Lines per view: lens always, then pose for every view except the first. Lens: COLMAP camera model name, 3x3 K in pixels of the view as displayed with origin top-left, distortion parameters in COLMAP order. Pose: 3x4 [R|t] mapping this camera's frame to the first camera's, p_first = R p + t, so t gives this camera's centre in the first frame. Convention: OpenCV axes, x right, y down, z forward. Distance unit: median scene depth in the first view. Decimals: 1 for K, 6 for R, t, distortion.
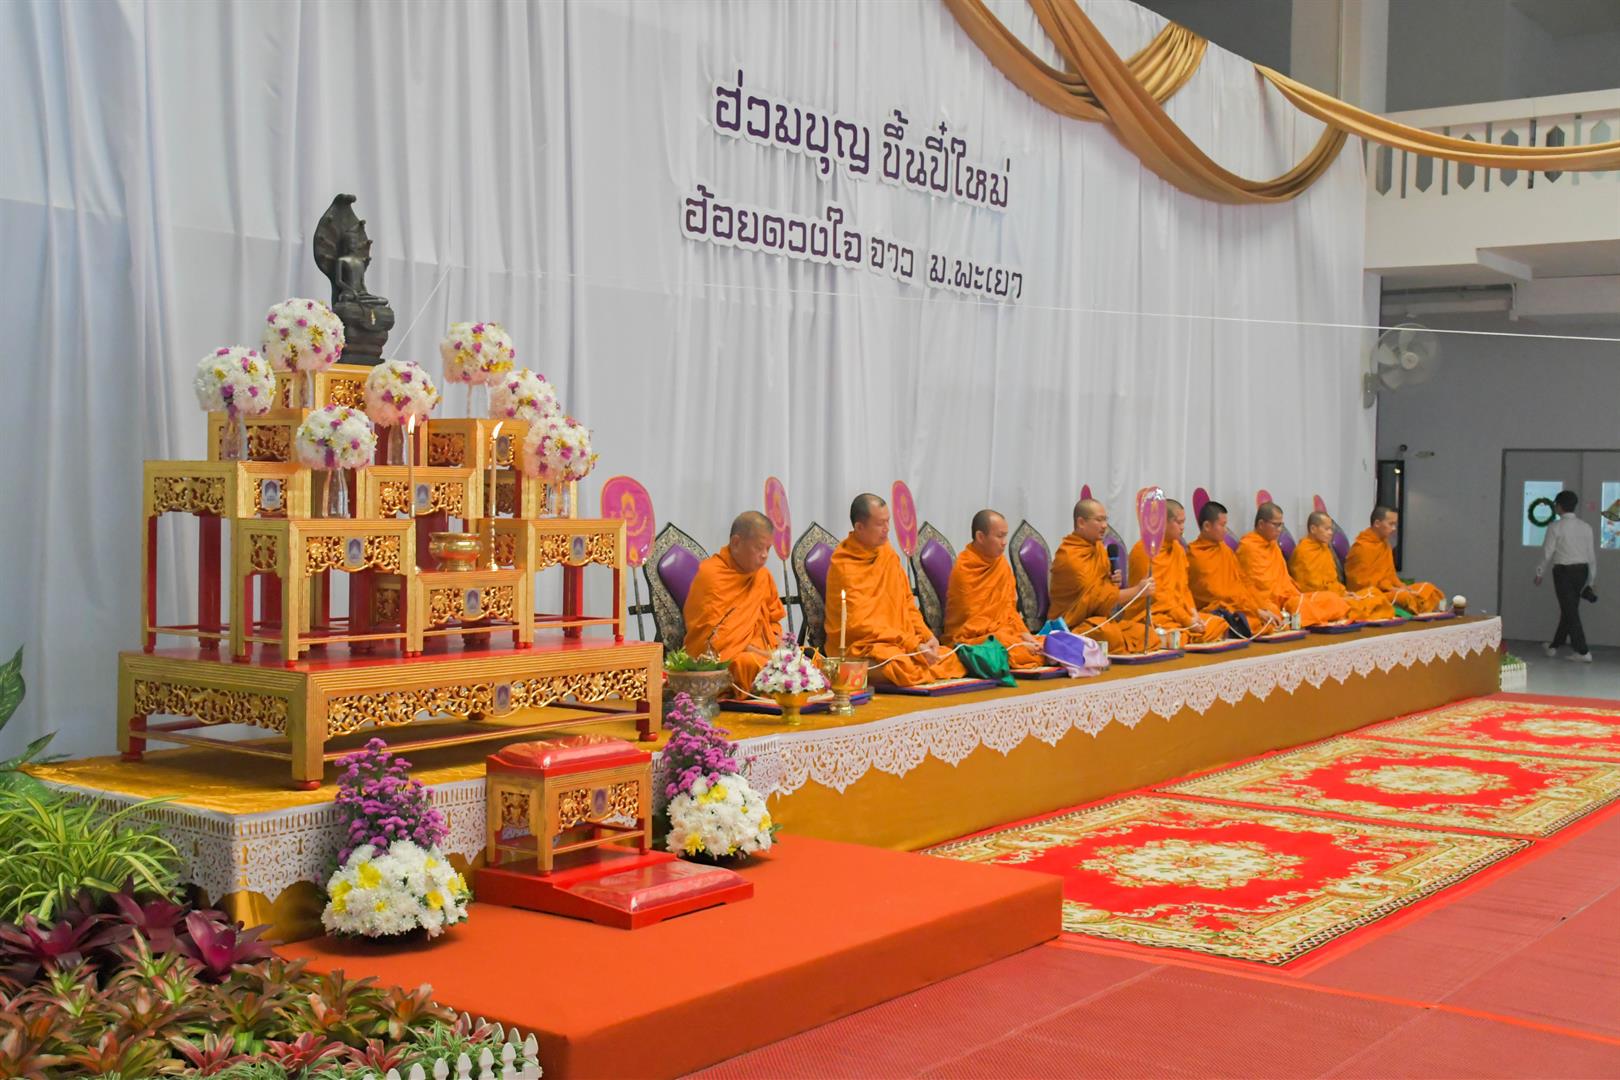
lens RADIAL K [[1917.8, 0, 810.2], [0, 1917.8, 537.7], [0, 0, 1]] dist [-0.039661, 0.000000]
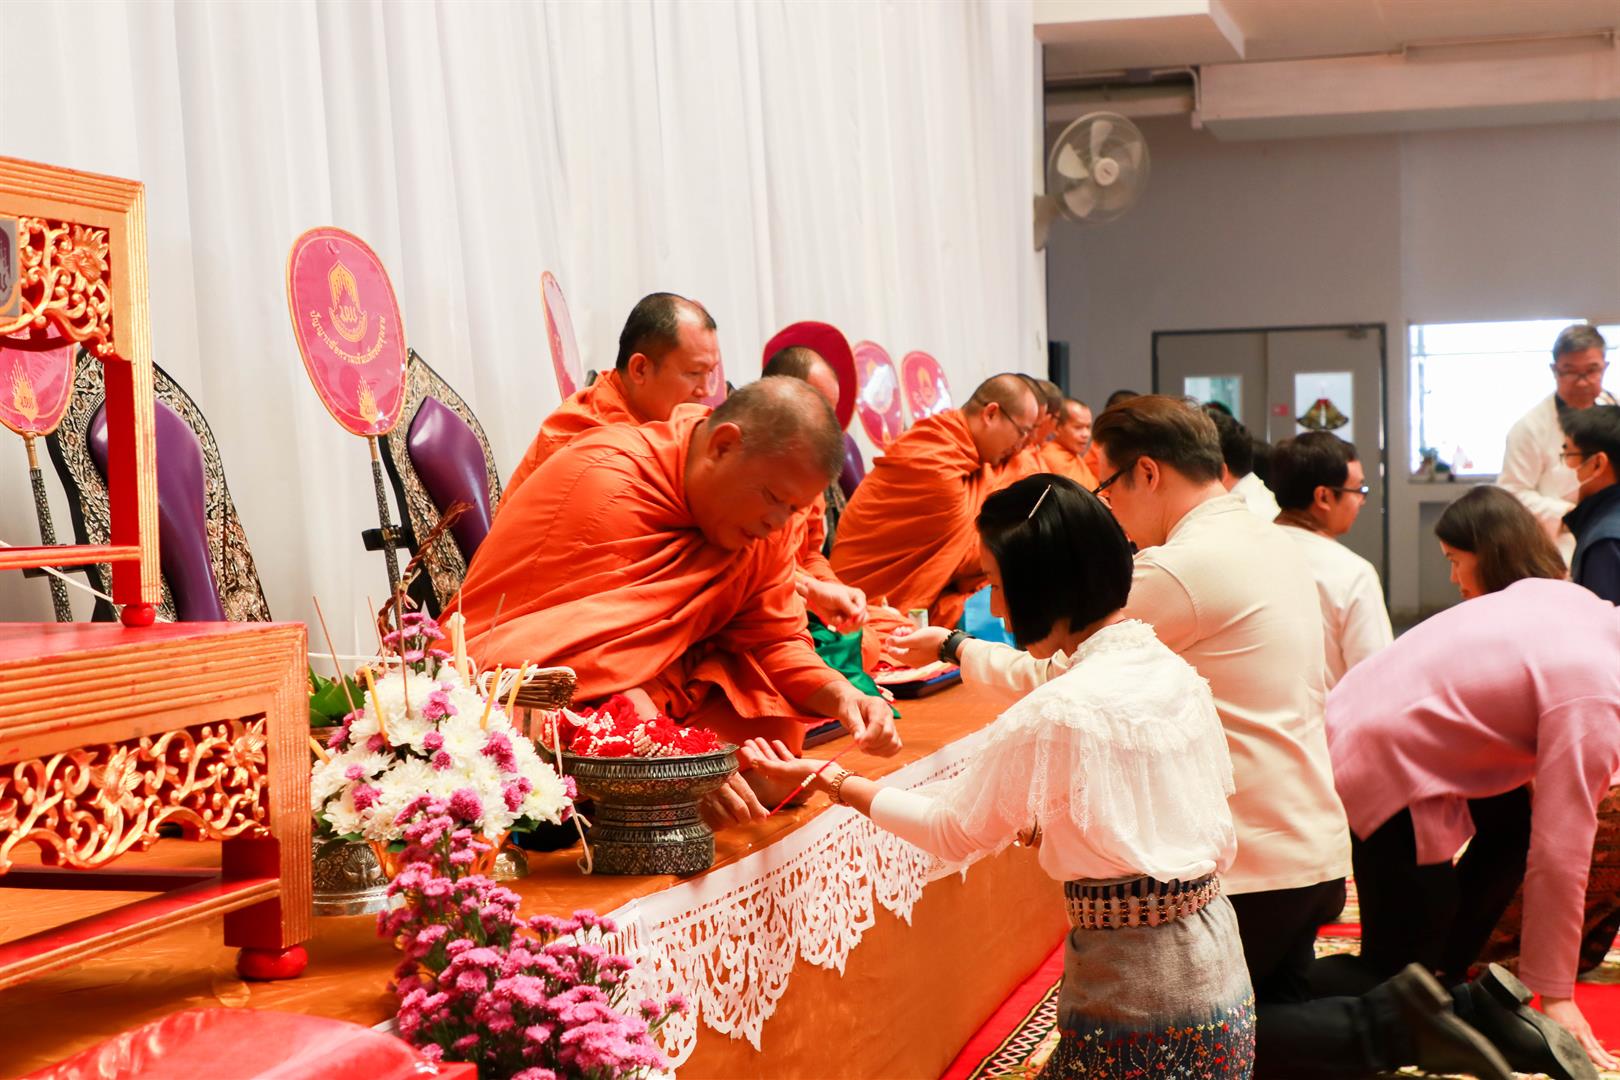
lens RADIAL K [[2406.7, 0, 810.9], [0, 2406.7, 544.3], [0, 0, 1]] dist [0.021512, 0.000000]
pose [[0.936926, -0.047413, 0.346296, -0.101420], [0.048131, 0.998820, 0.006530, 0.035114], [-0.346197, 0.010550, 0.938103, 0.505296]]
